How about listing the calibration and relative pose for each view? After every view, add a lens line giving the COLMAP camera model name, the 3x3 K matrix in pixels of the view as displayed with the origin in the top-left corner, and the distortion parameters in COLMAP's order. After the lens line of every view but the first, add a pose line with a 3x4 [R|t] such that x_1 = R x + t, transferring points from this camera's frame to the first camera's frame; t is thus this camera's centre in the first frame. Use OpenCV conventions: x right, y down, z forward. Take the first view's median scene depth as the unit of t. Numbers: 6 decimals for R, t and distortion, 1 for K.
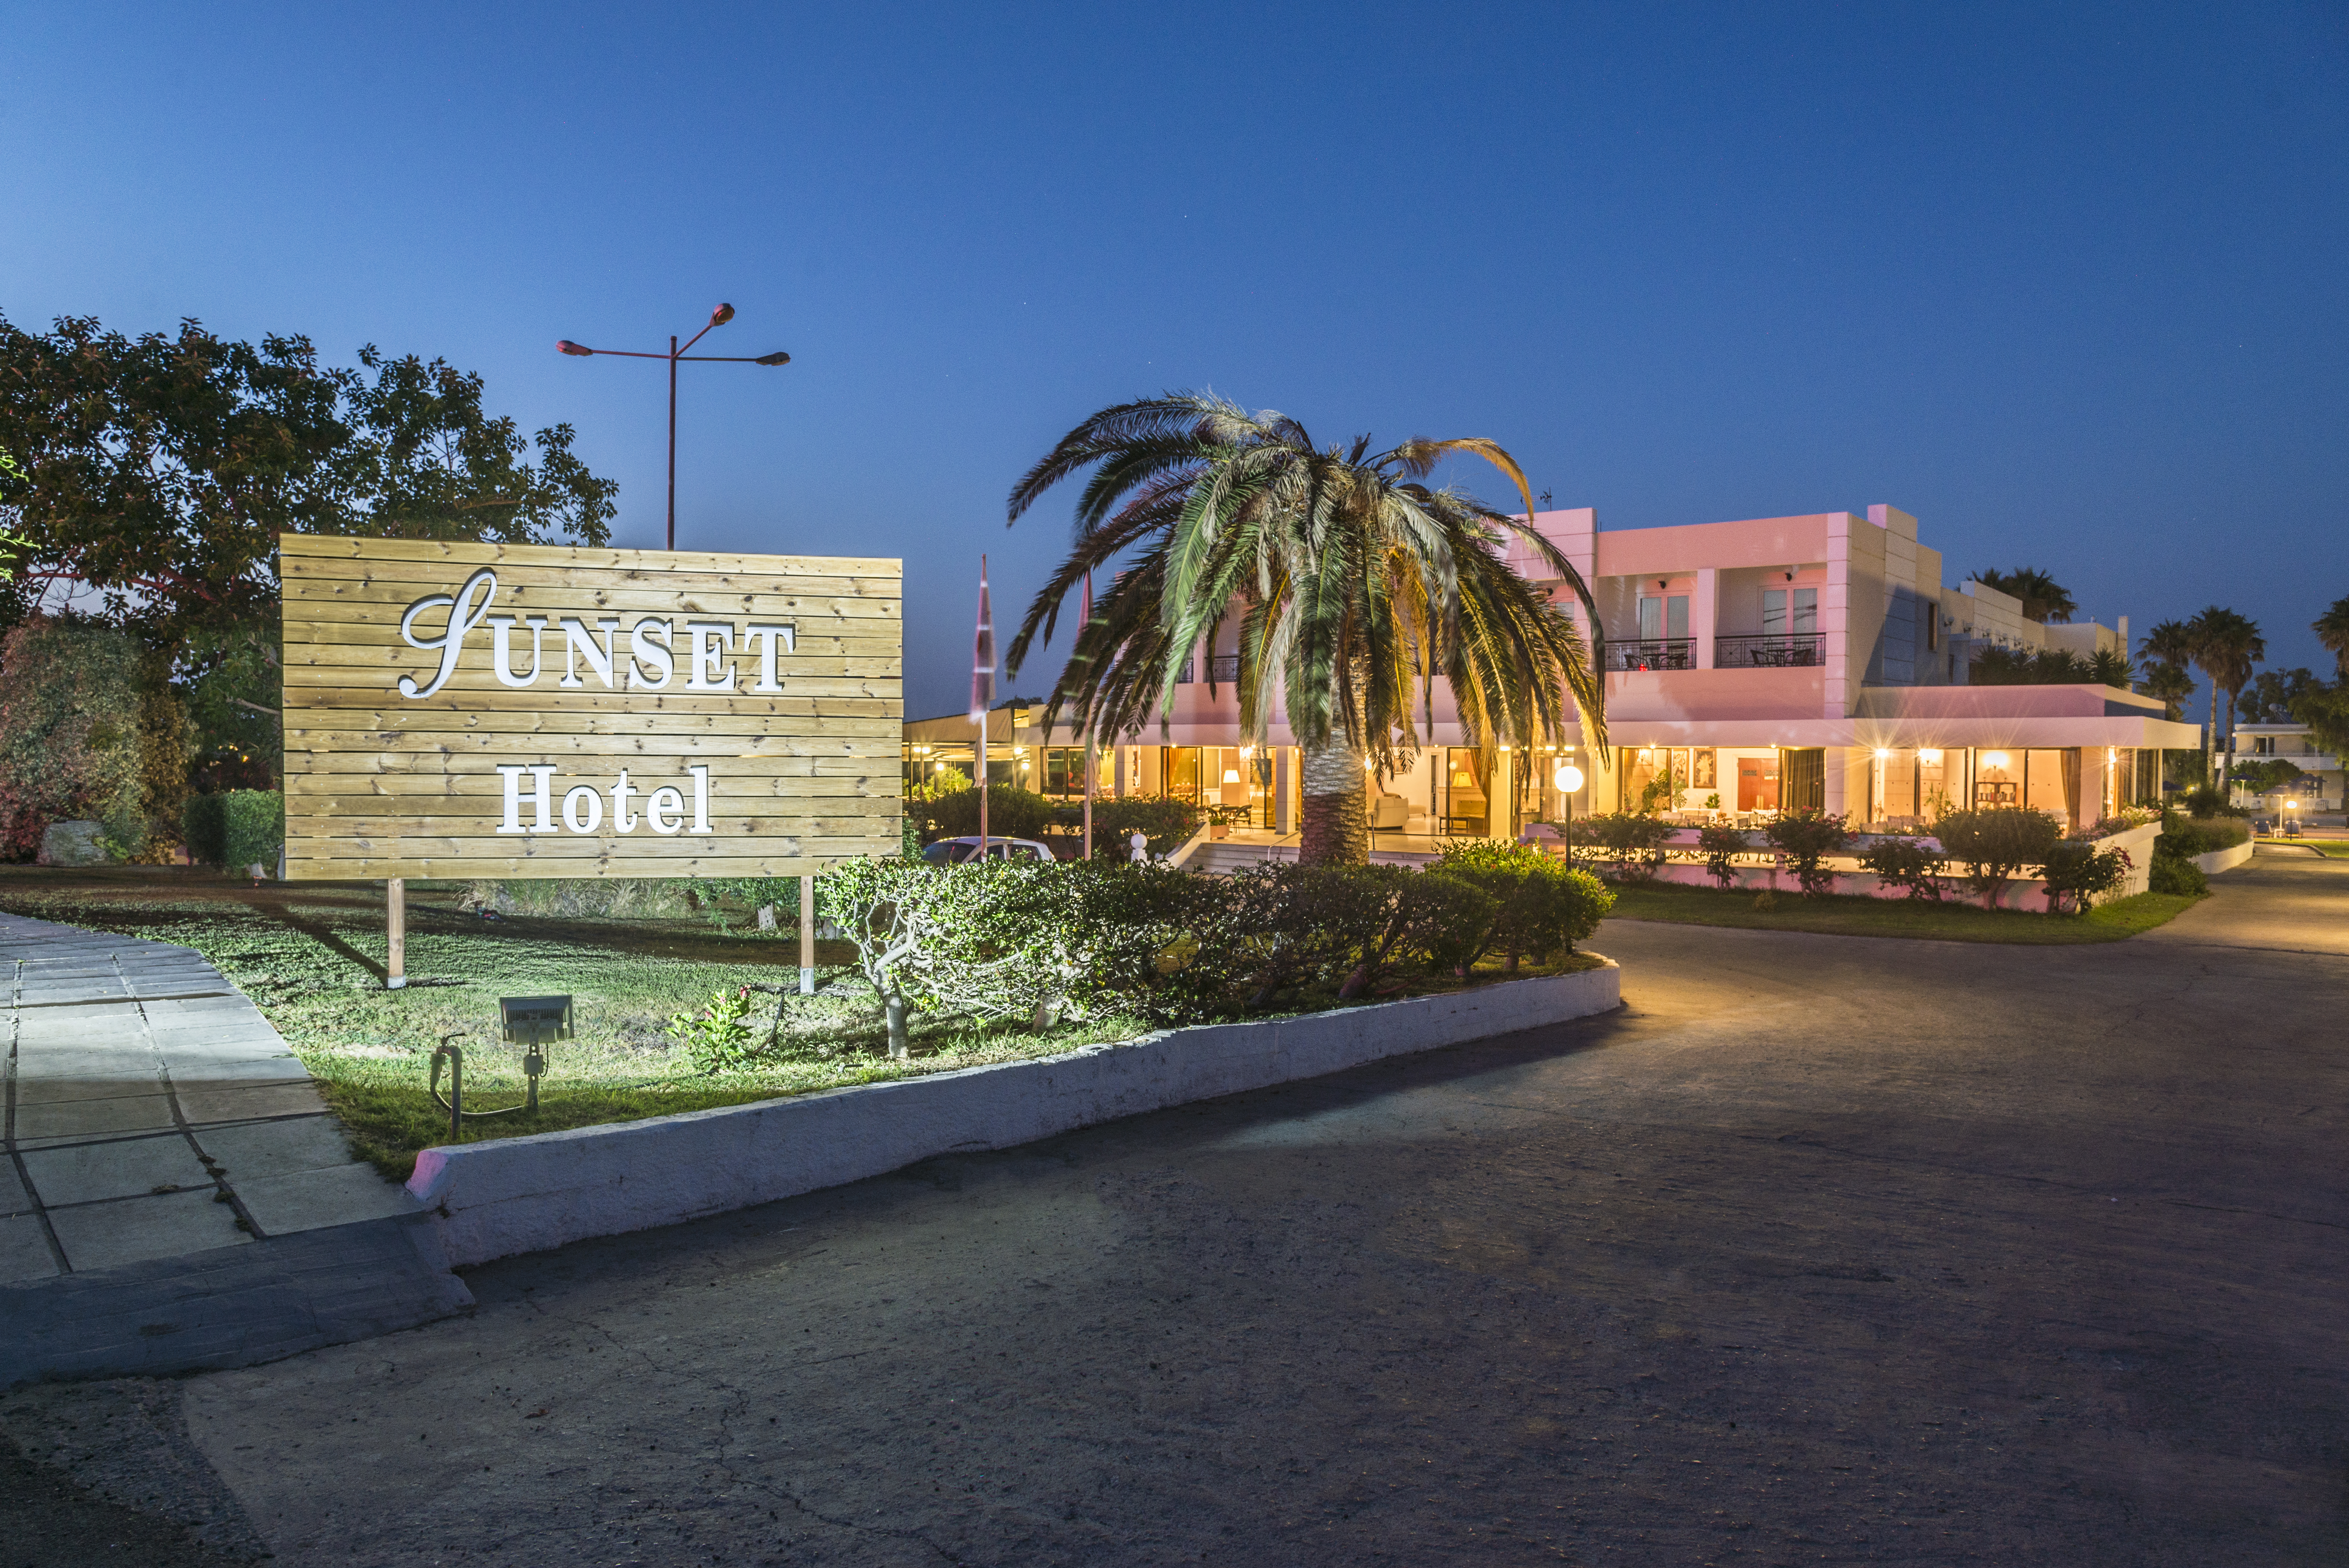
lens RADIAL K [[1677.2, 0, 1174.5], [0, 1677.2, 784.0], [0, 0, 1]] dist [0.032425, 0.002115]
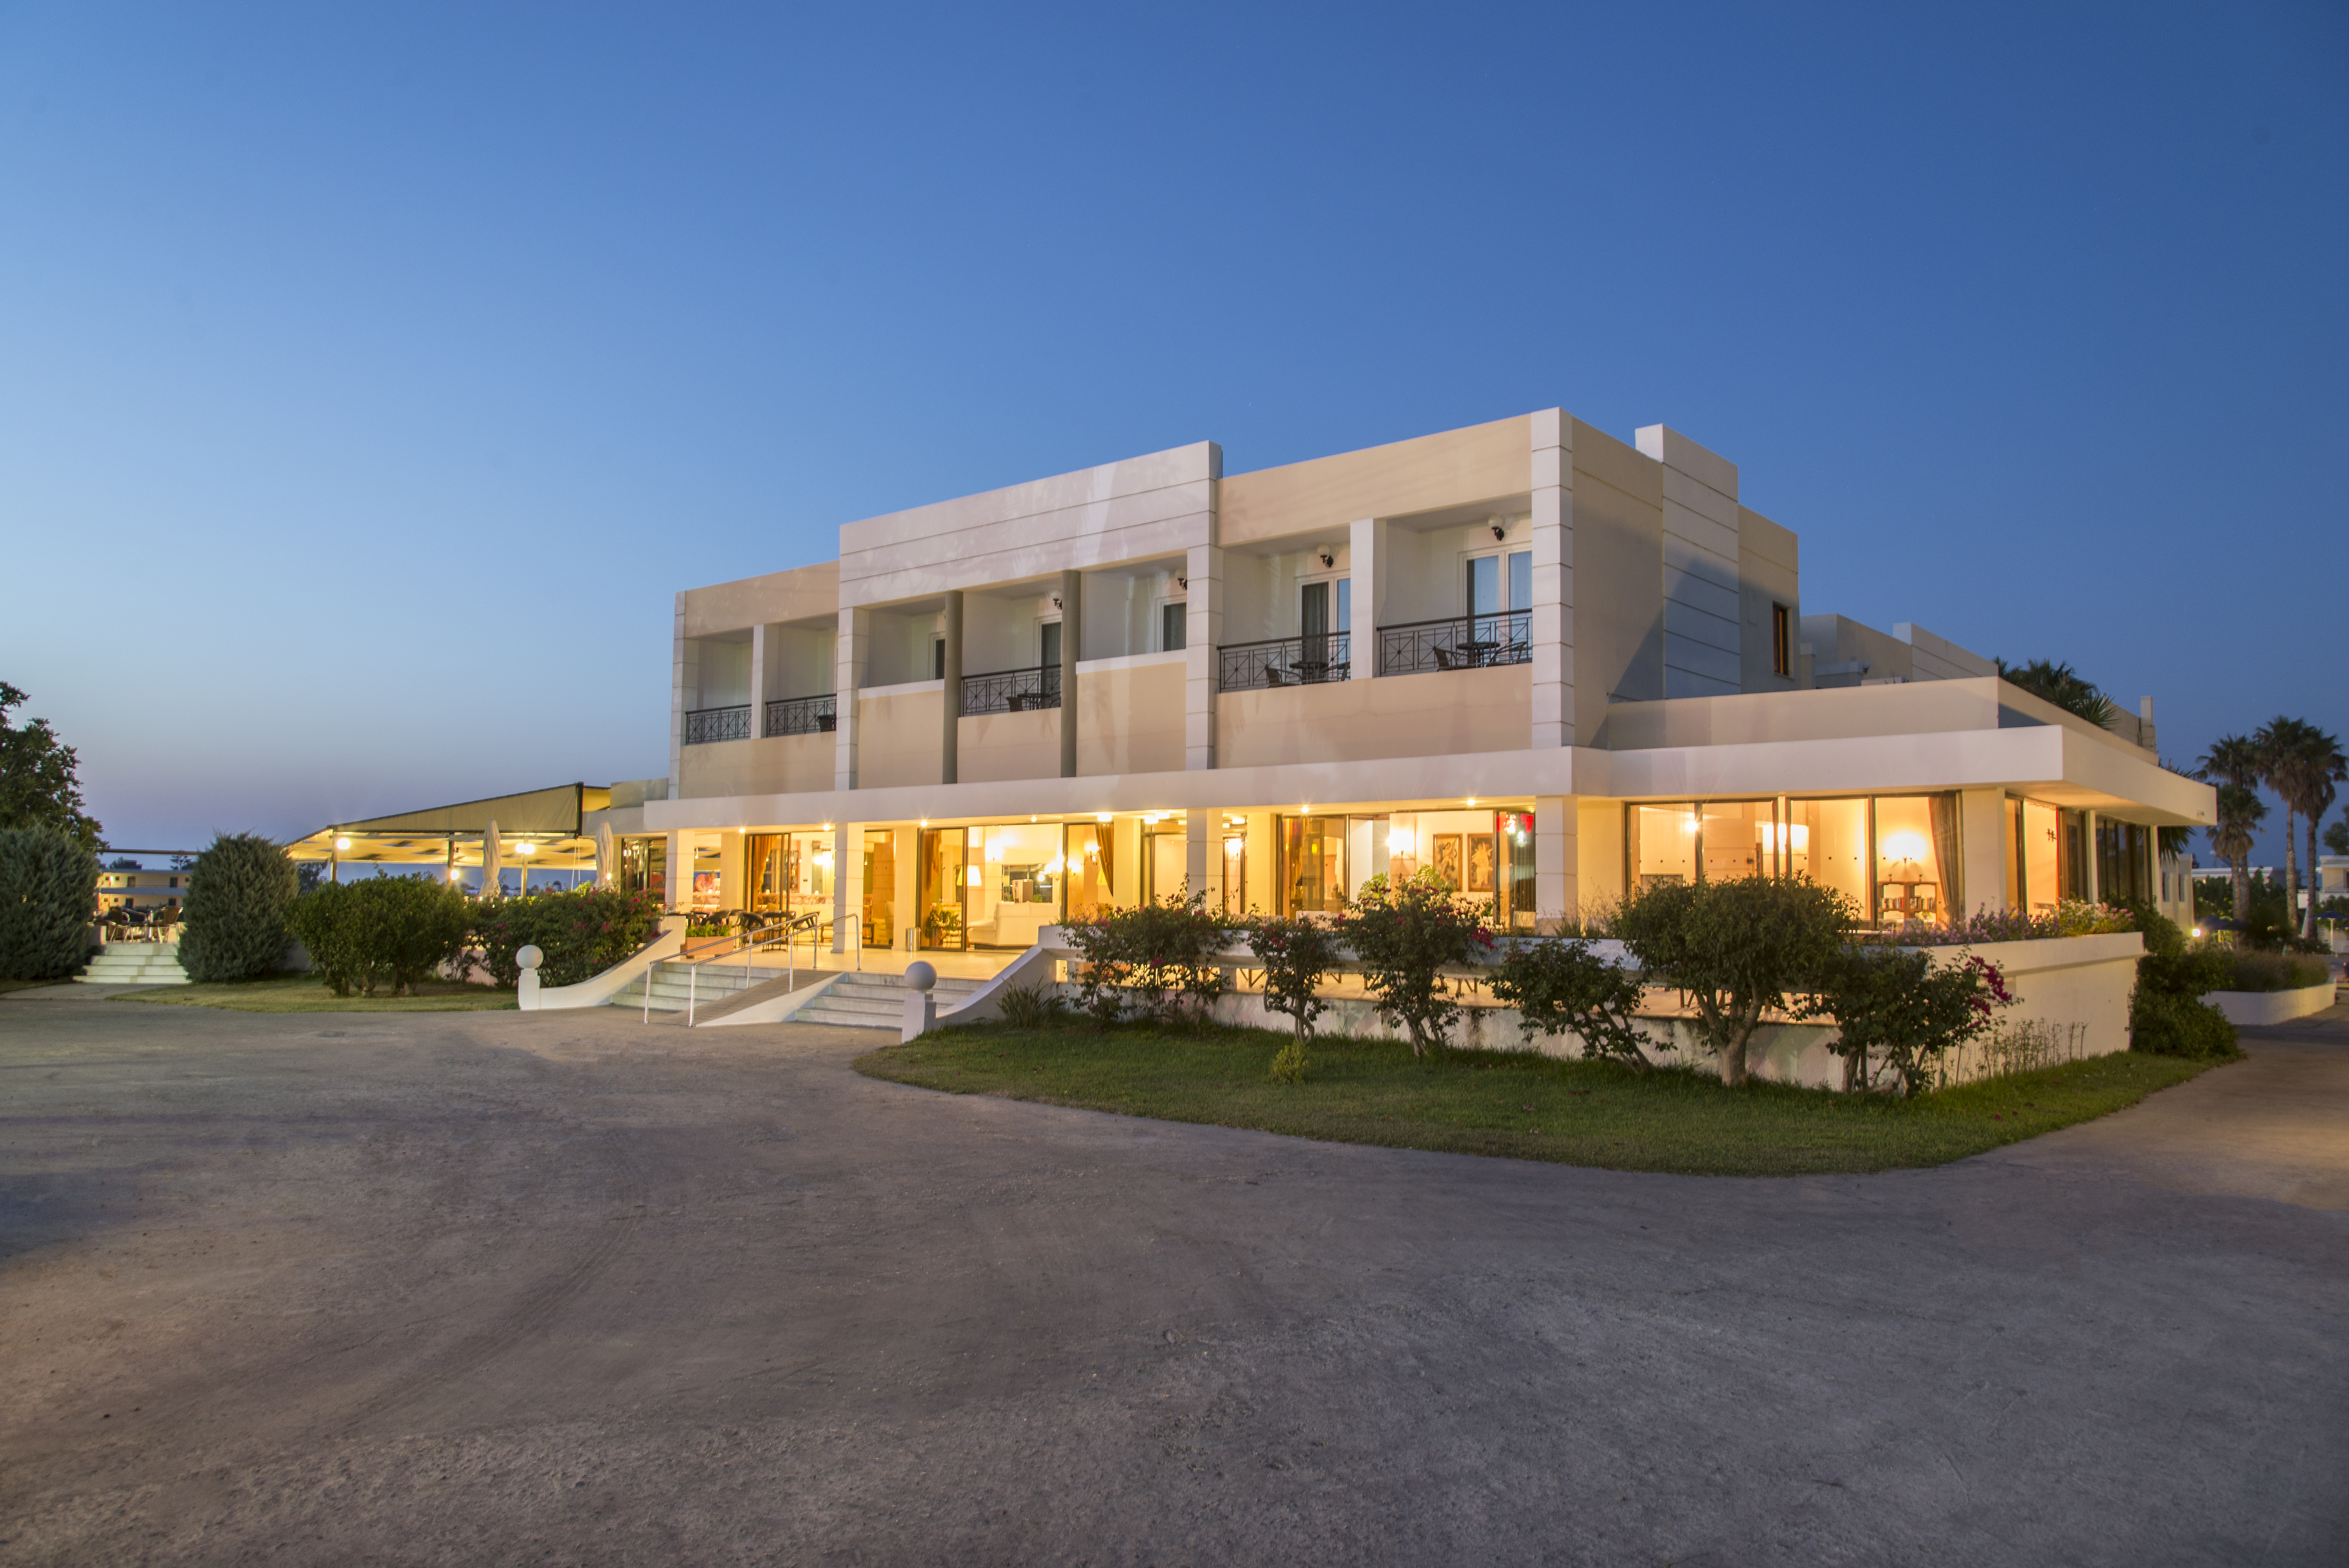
lens RADIAL K [[1578.0, 0, 1174.5], [0, 1578.0, 784.0], [0, 0, 1]] dist [0.023832, -0.003658]
pose [[0.997425, -0.000748, -0.071720, 0.288582], [-0.006100, 0.995439, -0.095208, 0.025989], [0.071464, 0.095400, 0.992870, 0.422779]]
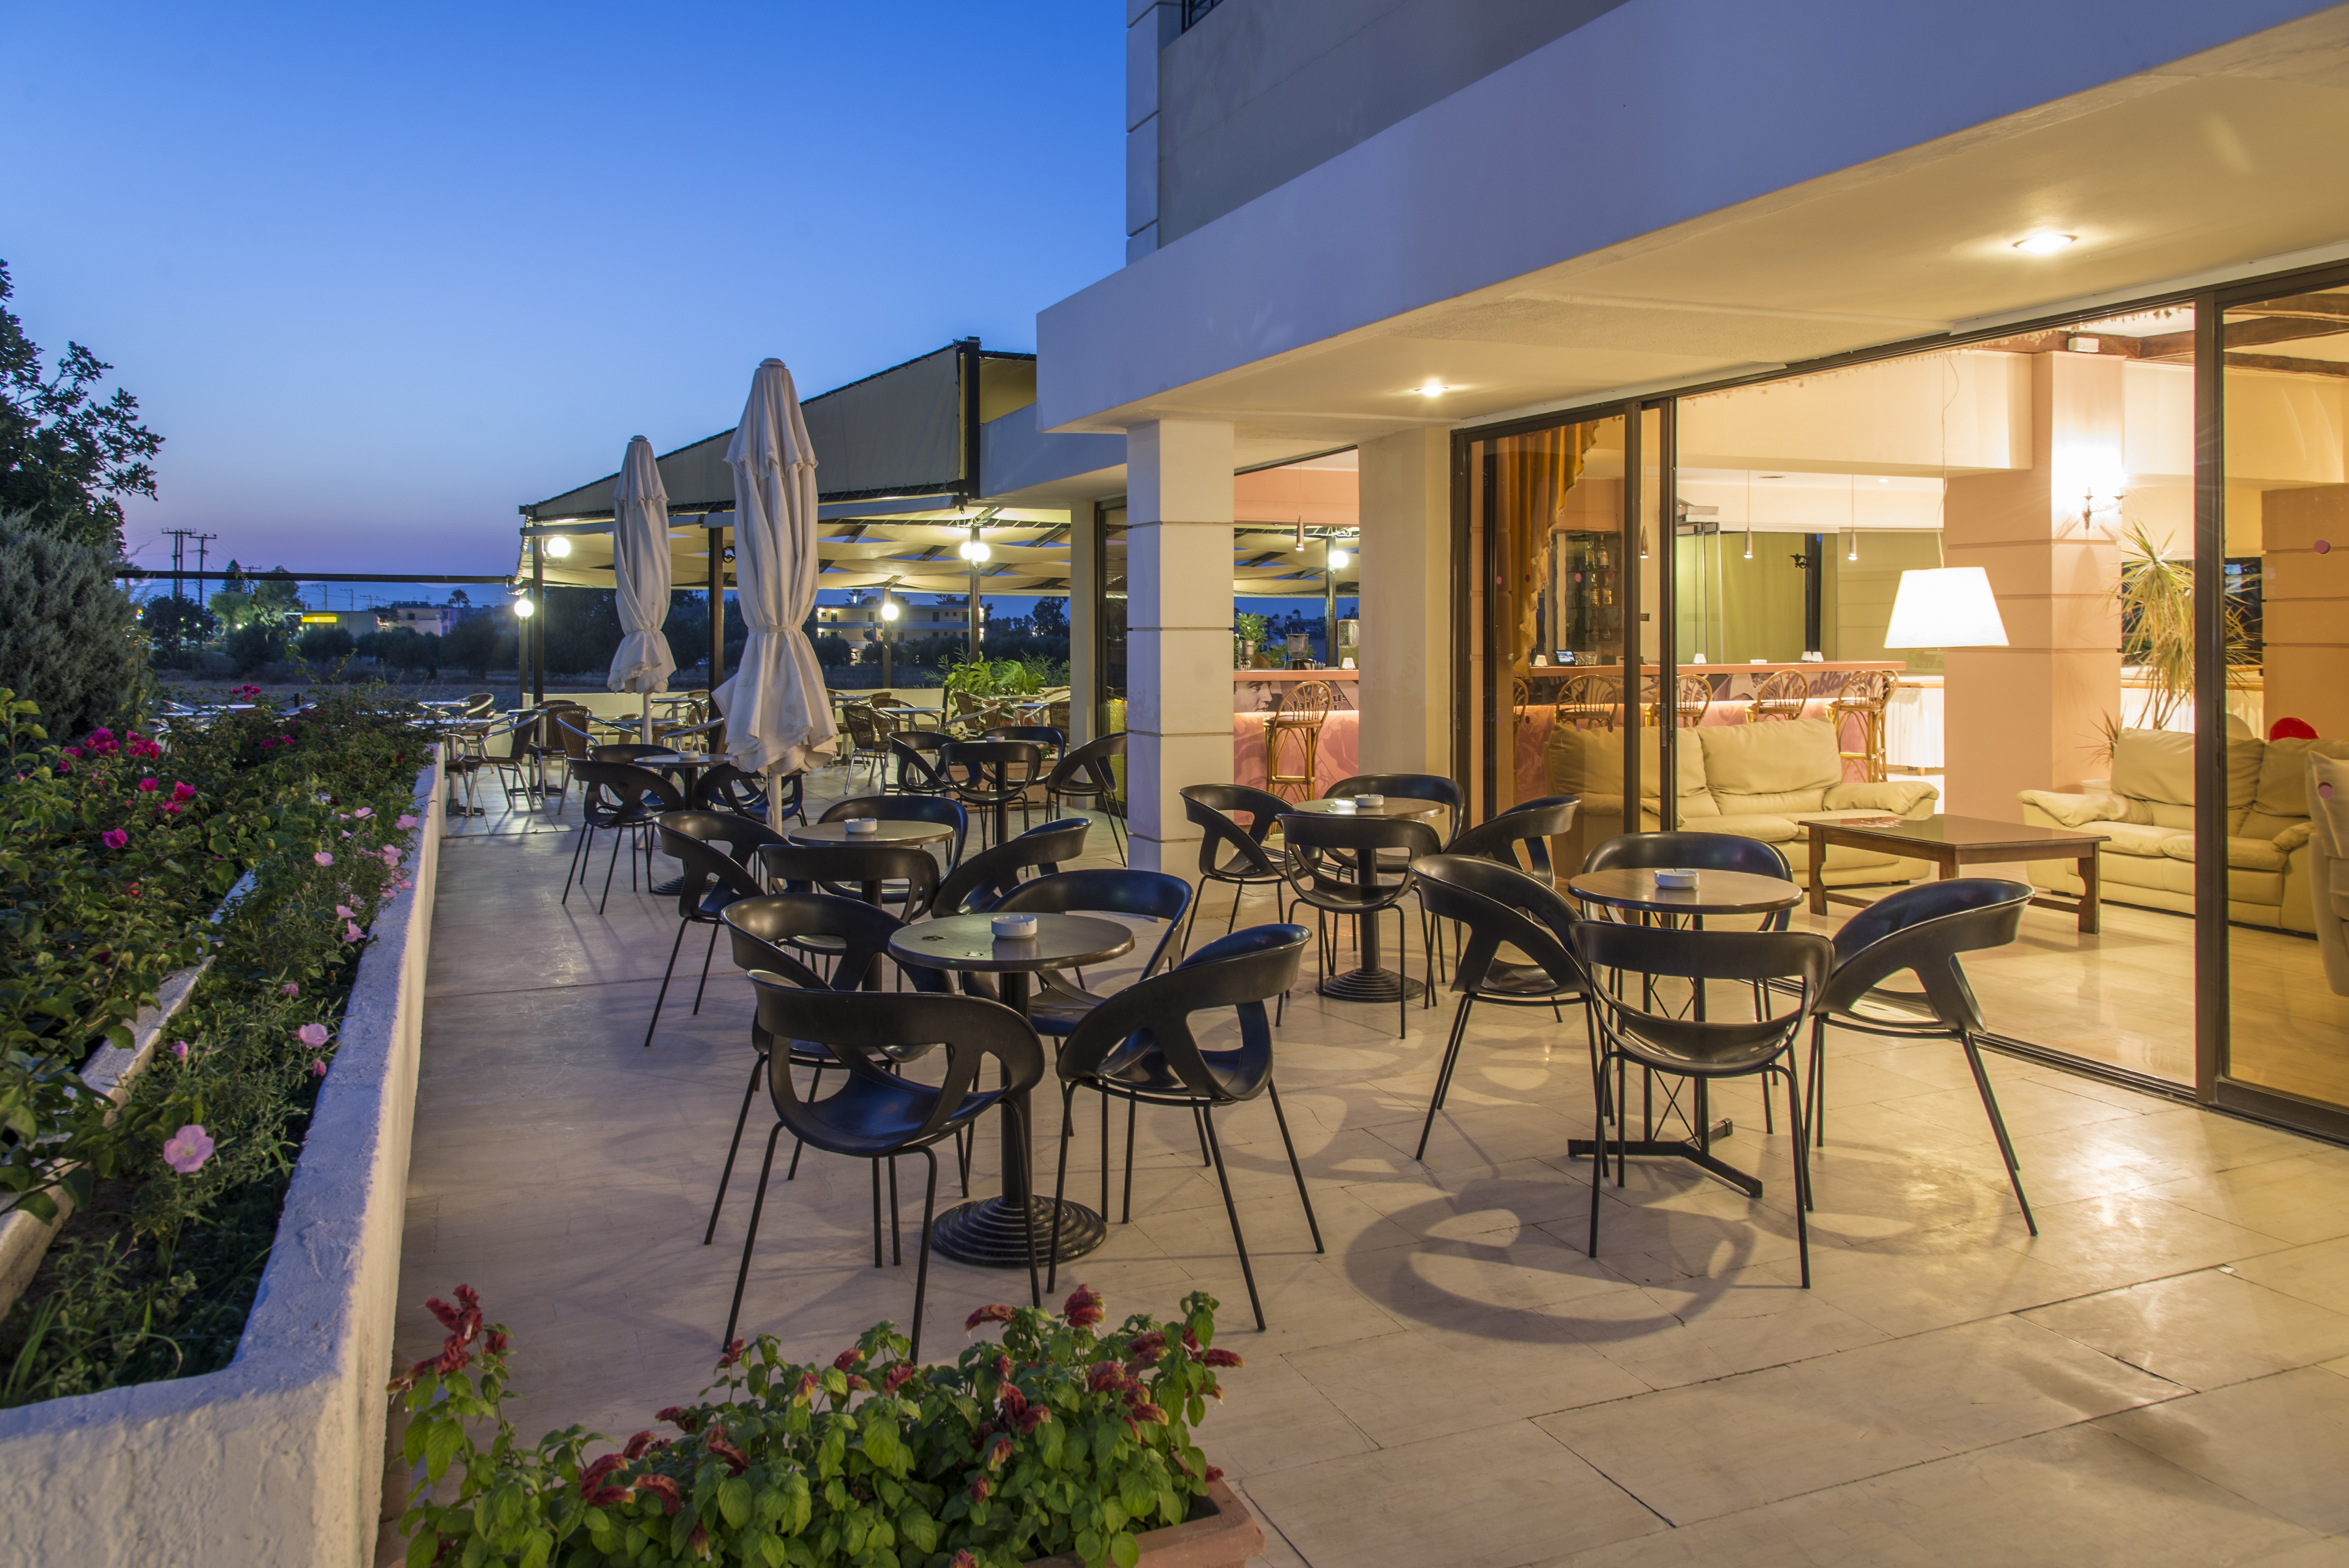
lens RADIAL K [[1677.2, 0, 1174.5], [0, 1677.2, 784.0], [0, 0, 1]] dist [0.032425, 0.002115]
pose [[0.862424, 0.043079, -0.504350, 0.105320], [-0.008851, 0.997503, 0.070066, 0.004534], [0.506109, -0.055962, 0.860652, 0.960489]]
